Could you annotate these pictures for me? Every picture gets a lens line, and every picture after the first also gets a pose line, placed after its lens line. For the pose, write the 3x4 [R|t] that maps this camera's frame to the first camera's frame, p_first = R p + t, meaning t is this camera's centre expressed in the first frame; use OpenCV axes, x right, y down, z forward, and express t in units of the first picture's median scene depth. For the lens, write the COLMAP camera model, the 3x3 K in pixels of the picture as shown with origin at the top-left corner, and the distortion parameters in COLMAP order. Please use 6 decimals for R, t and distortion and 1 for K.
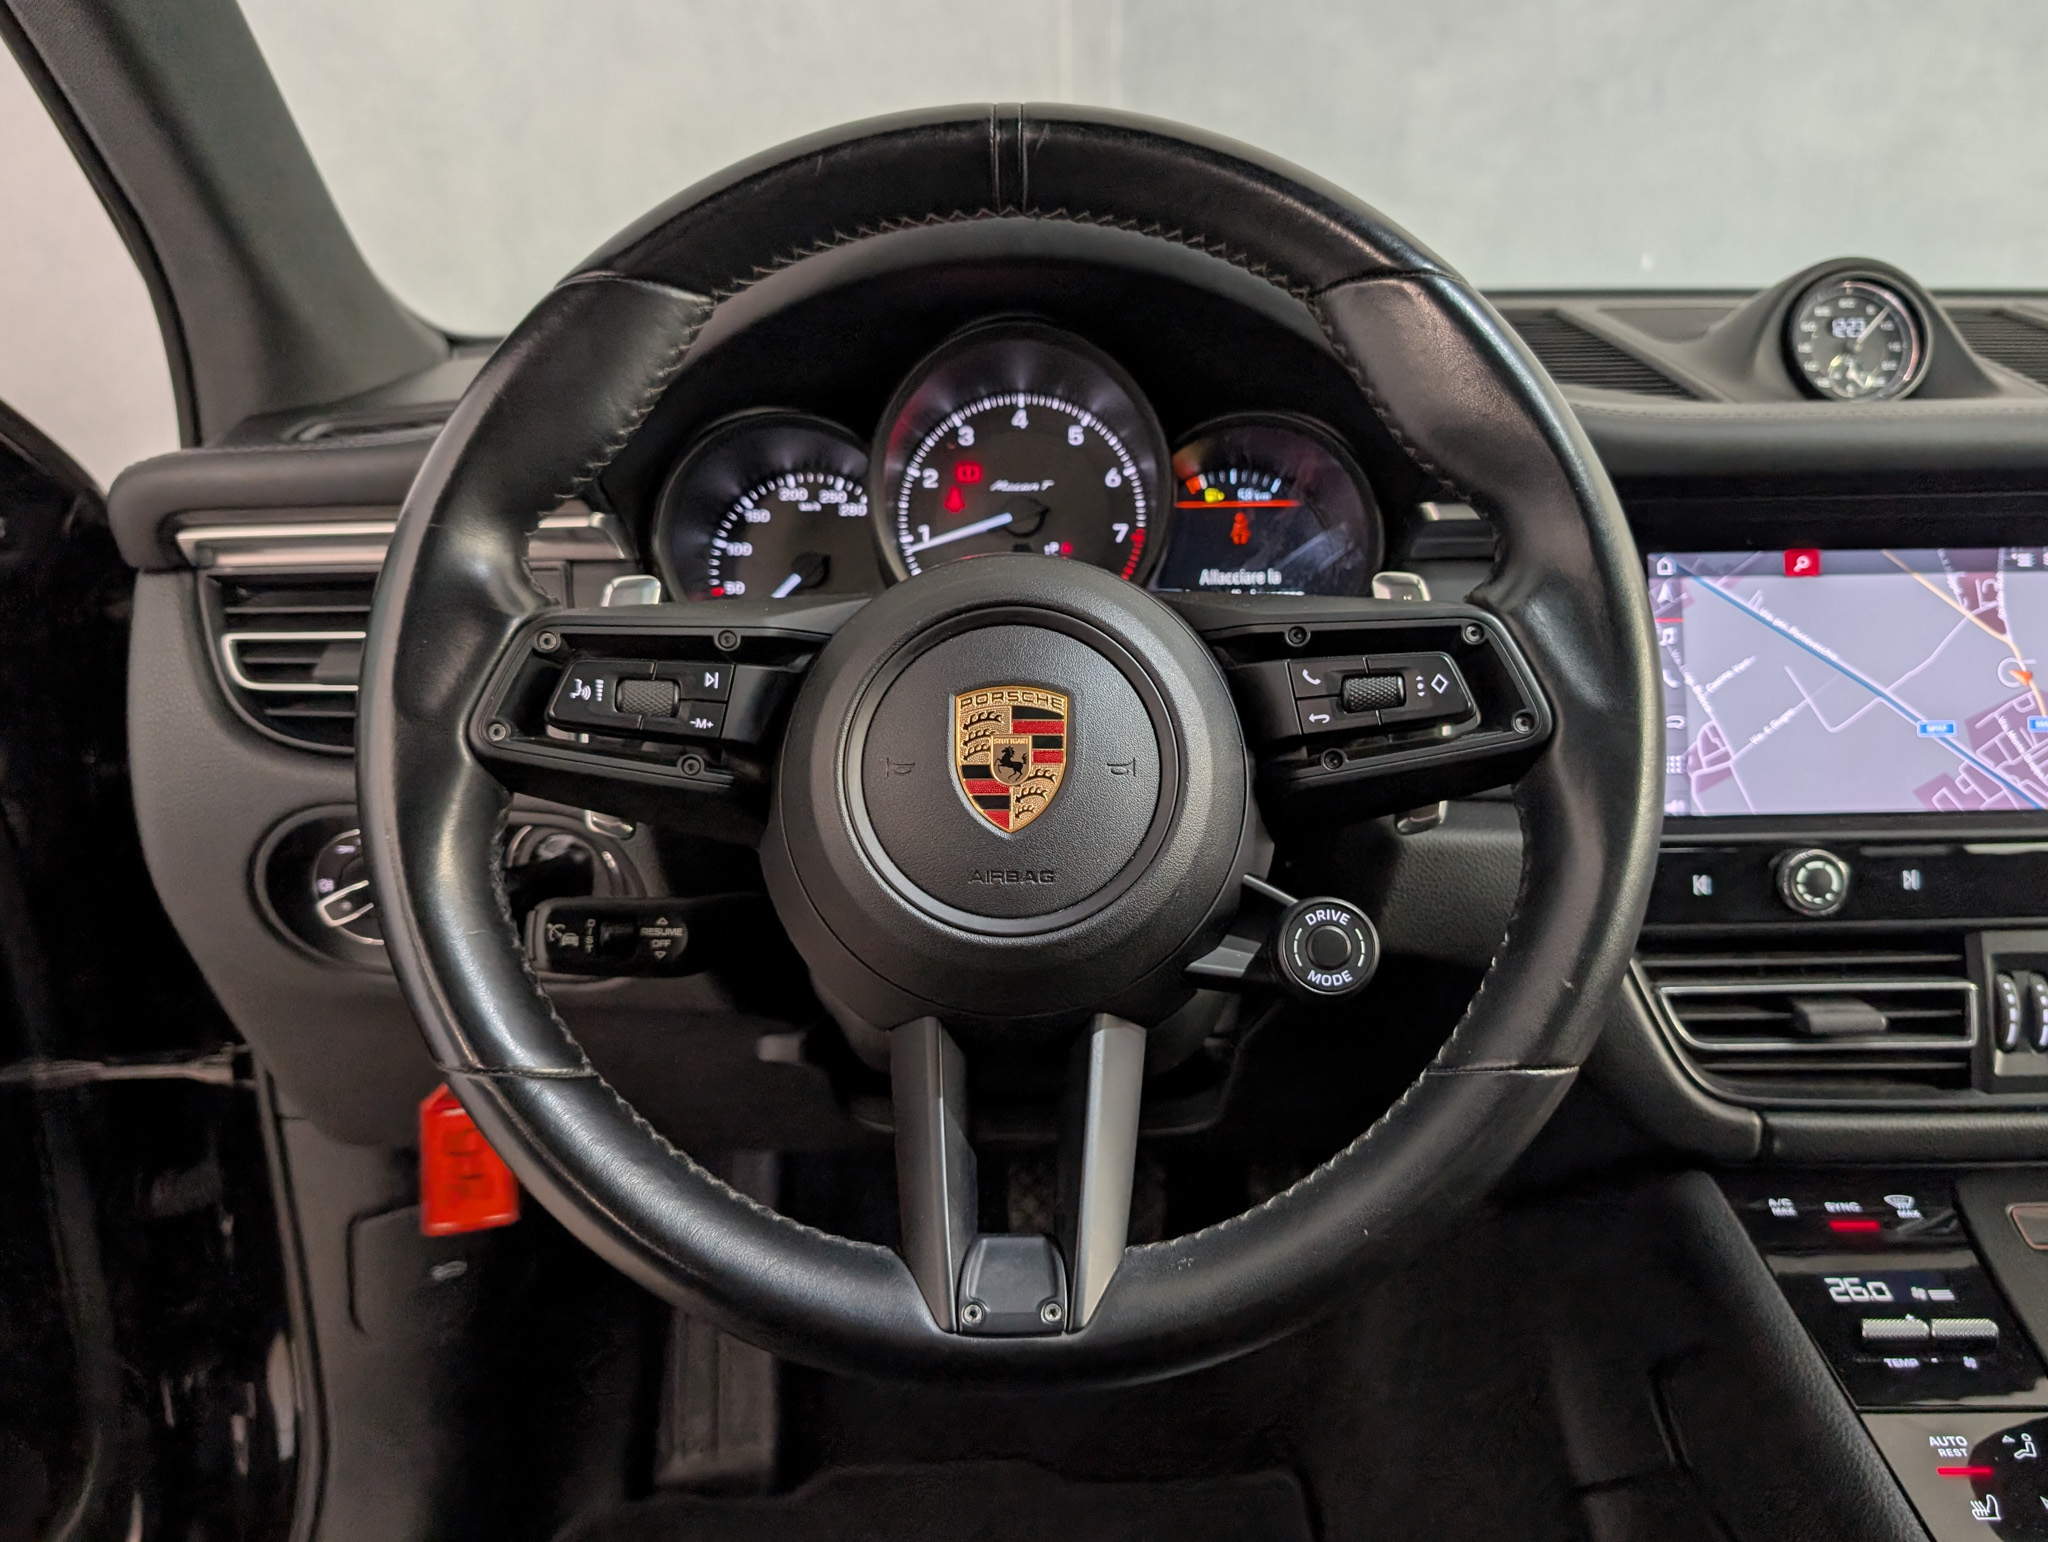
lens RADIAL K [[1636.5, 0, 1083.4], [0, 1636.5, 713.6], [0, 0, 1]] dist [0.001395, -0.003104]
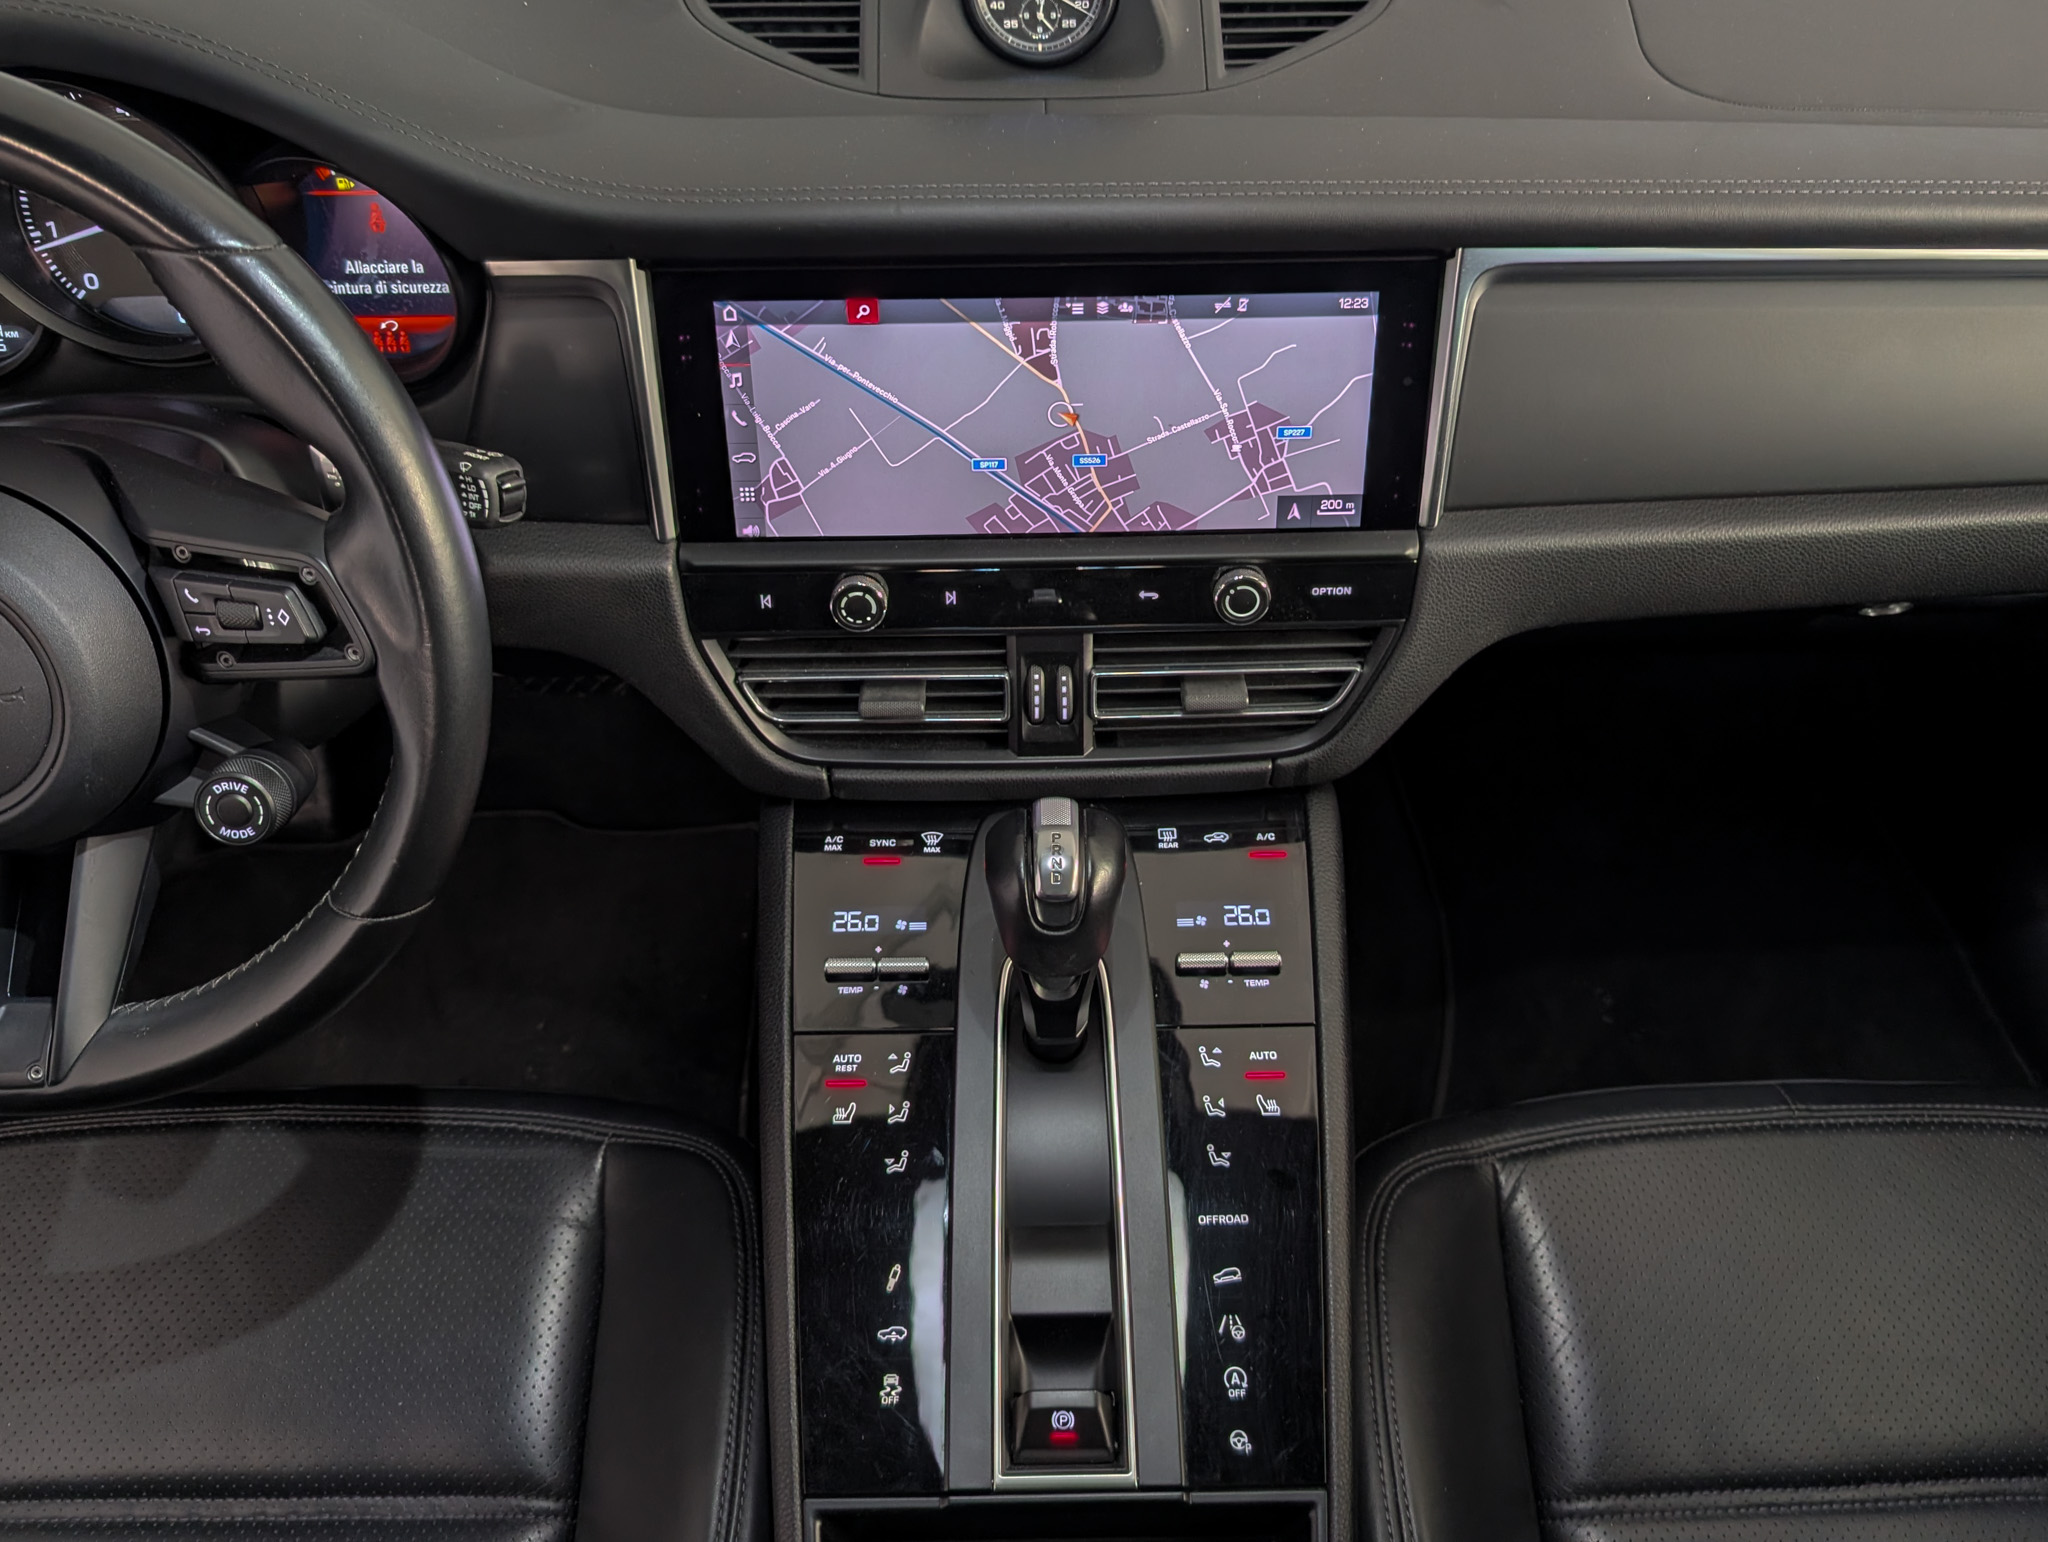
lens RADIAL K [[1665.3, 0, 1018.3], [0, 1665.3, 683.2], [0, 0, 1]] dist [0.048187, -0.072971]
pose [[0.999974, 0.005171, -0.004945, 0.554614], [-0.001976, 0.863801, 0.503830, -0.430291], [0.006877, -0.503807, 0.863789, -0.034266]]
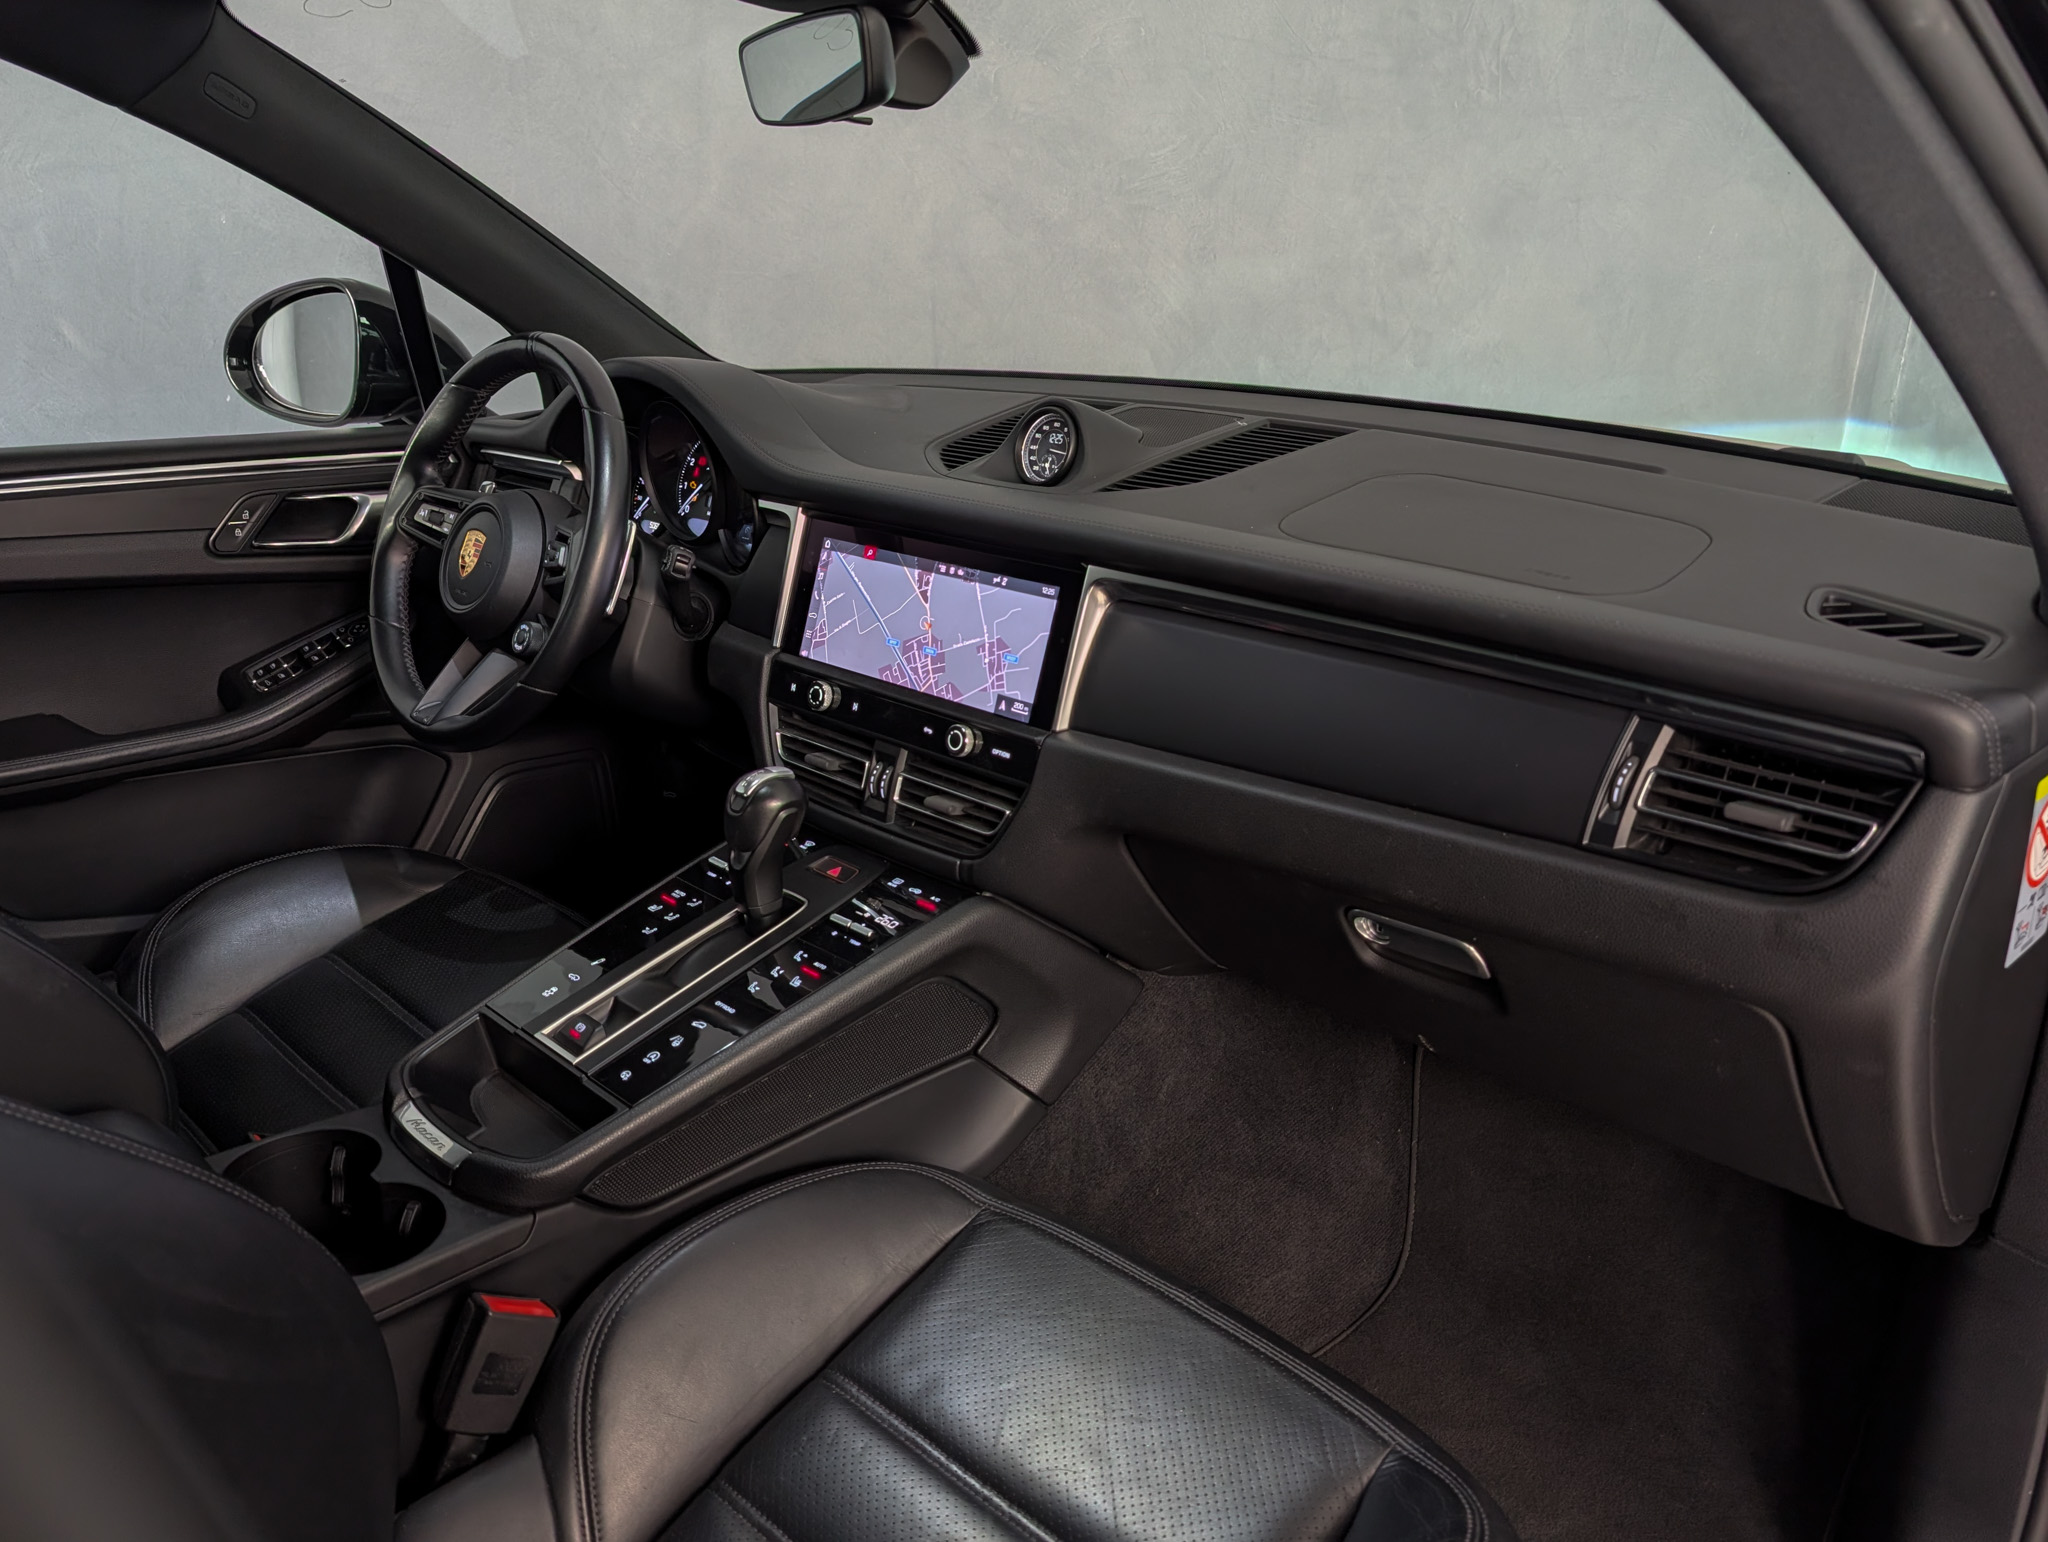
lens RADIAL K [[1490.3, 0, 1012.7], [0, 1490.3, 778.2], [0, 0, 1]] dist [0.056565, -0.070729]
pose [[0.704873, 0.256840, -0.661202, 1.935957], [-0.191659, 0.966435, 0.171089, -0.177763], [0.682951, 0.006129, 0.730439, -0.269138]]
